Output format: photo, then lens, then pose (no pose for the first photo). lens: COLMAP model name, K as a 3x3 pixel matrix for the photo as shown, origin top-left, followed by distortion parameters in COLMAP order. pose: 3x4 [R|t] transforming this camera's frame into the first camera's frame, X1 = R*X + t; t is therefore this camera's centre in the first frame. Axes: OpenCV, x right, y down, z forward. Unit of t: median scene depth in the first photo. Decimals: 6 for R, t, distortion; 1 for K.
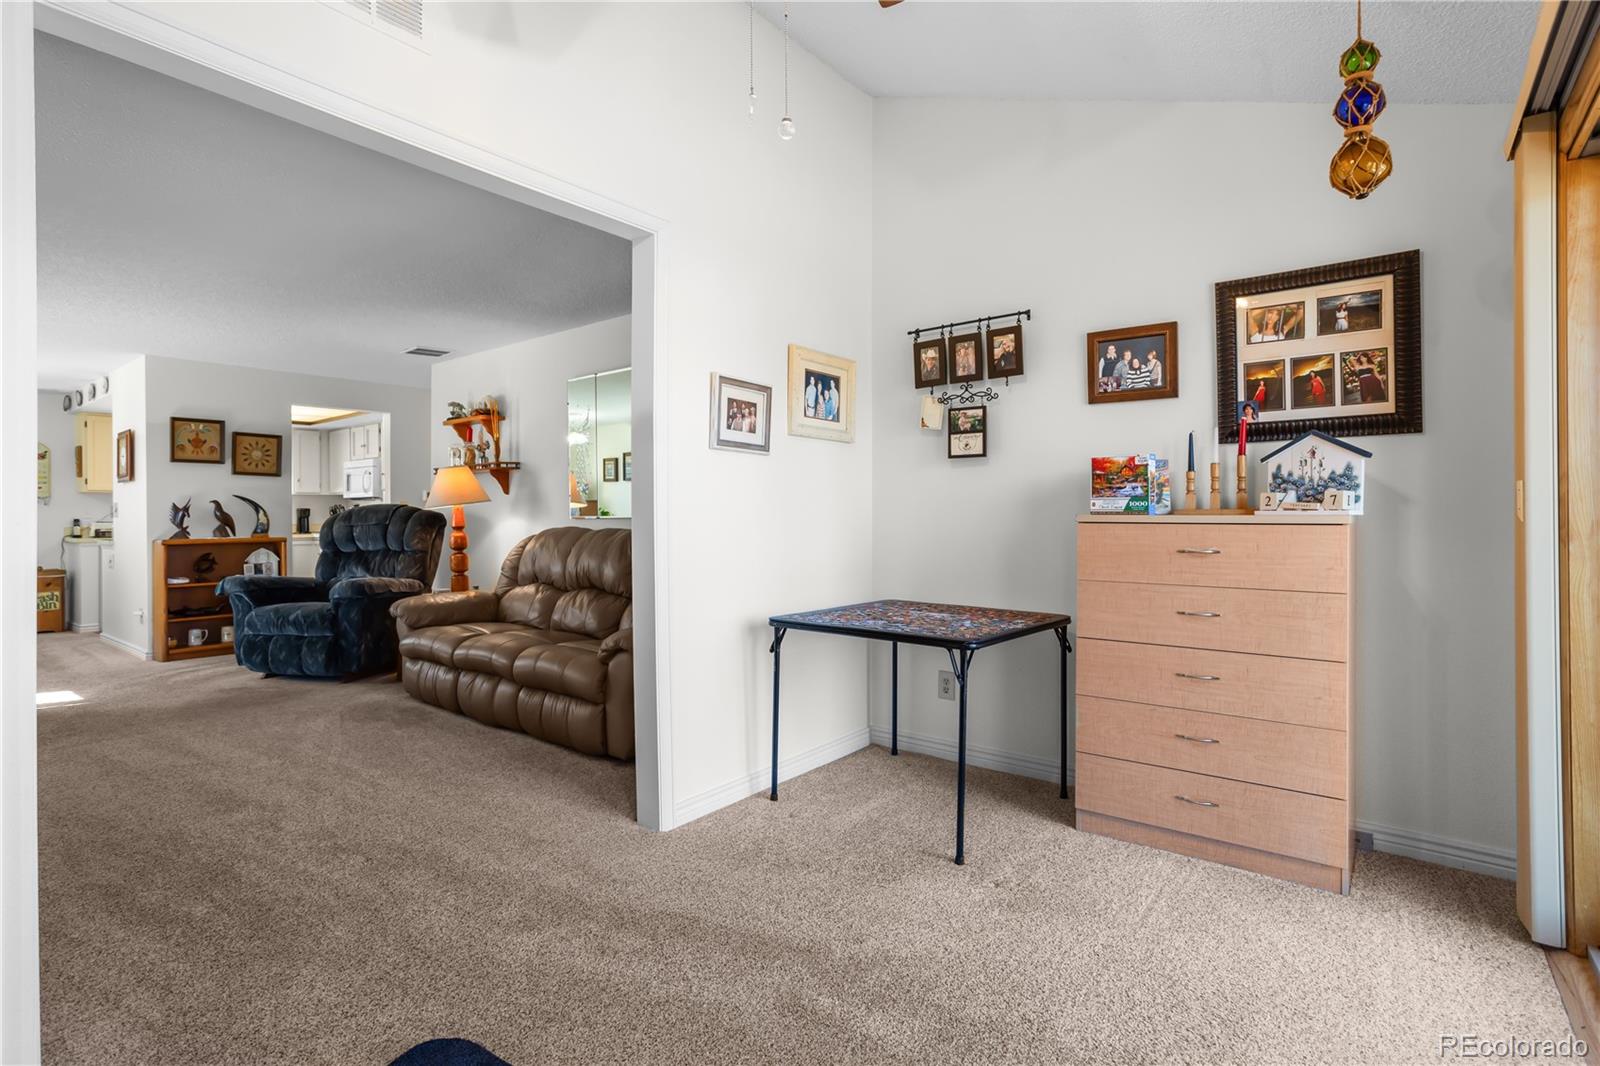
lens RADIAL K [[780.8, 0, 801.0], [0, 780.8, 511.2], [0, 0, 1]] dist [-0.052162, 0.034693]
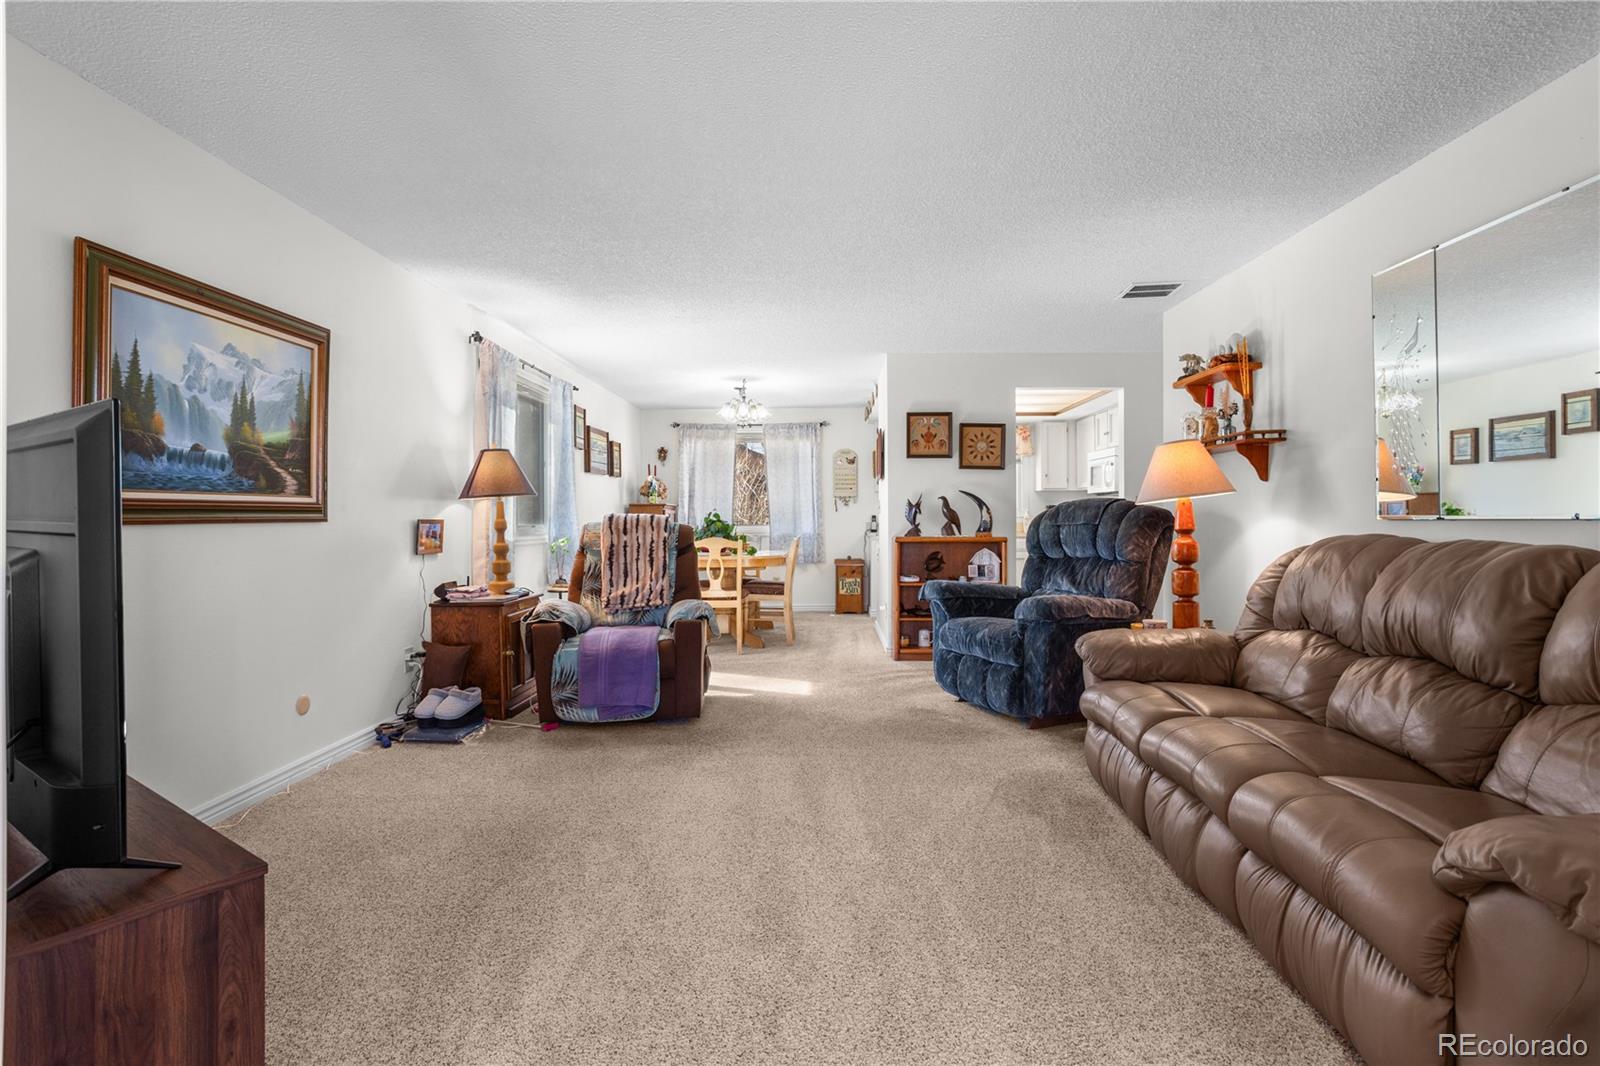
lens RADIAL K [[796.9, 0, 792.4], [0, 796.9, 515.5], [0, 0, 1]] dist [-0.058088, 0.041127]
pose [[0.582924, 0.006037, -0.812505, -0.094239], [0.000652, 0.999969, 0.007897, 0.001949], [0.812527, -0.005133, 0.582901, 0.366143]]
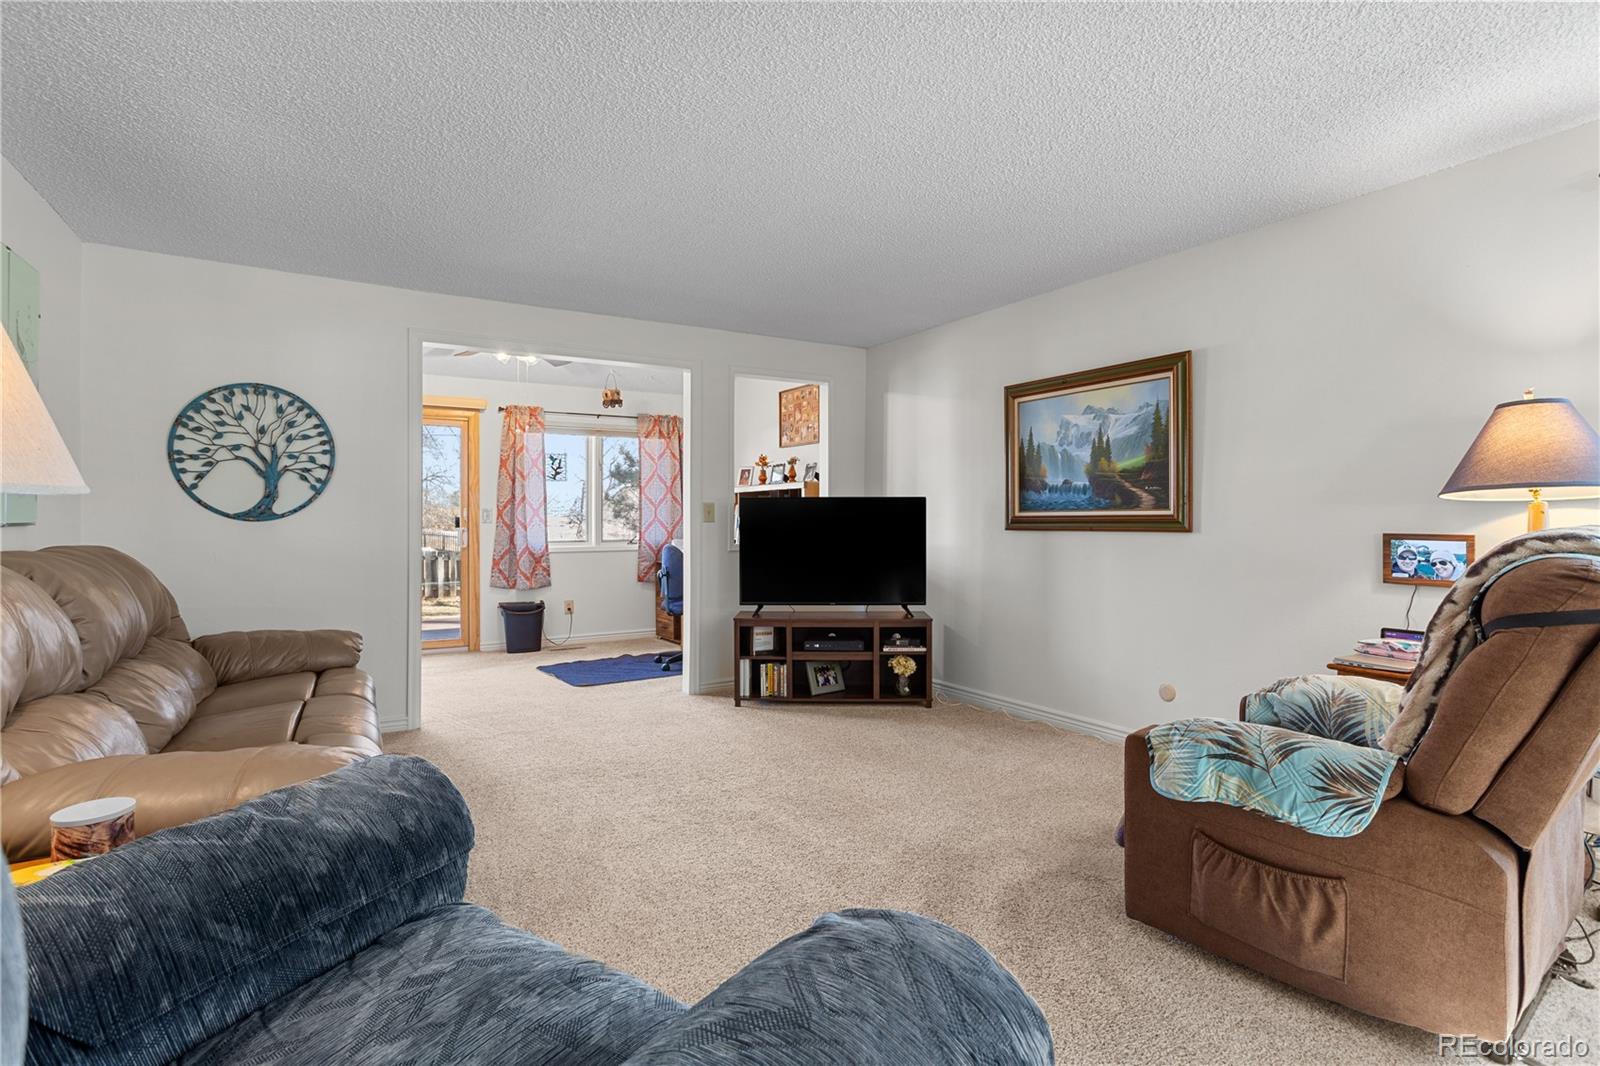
lens RADIAL K [[780.8, 0, 801.0], [0, 780.8, 511.2], [0, 0, 1]] dist [-0.052162, 0.034693]
pose [[-0.934993, 0.008278, 0.354570, -0.865222], [0.000936, 0.999782, -0.020874, 0.008008], [-0.354666, -0.019185, -0.934796, 1.299954]]
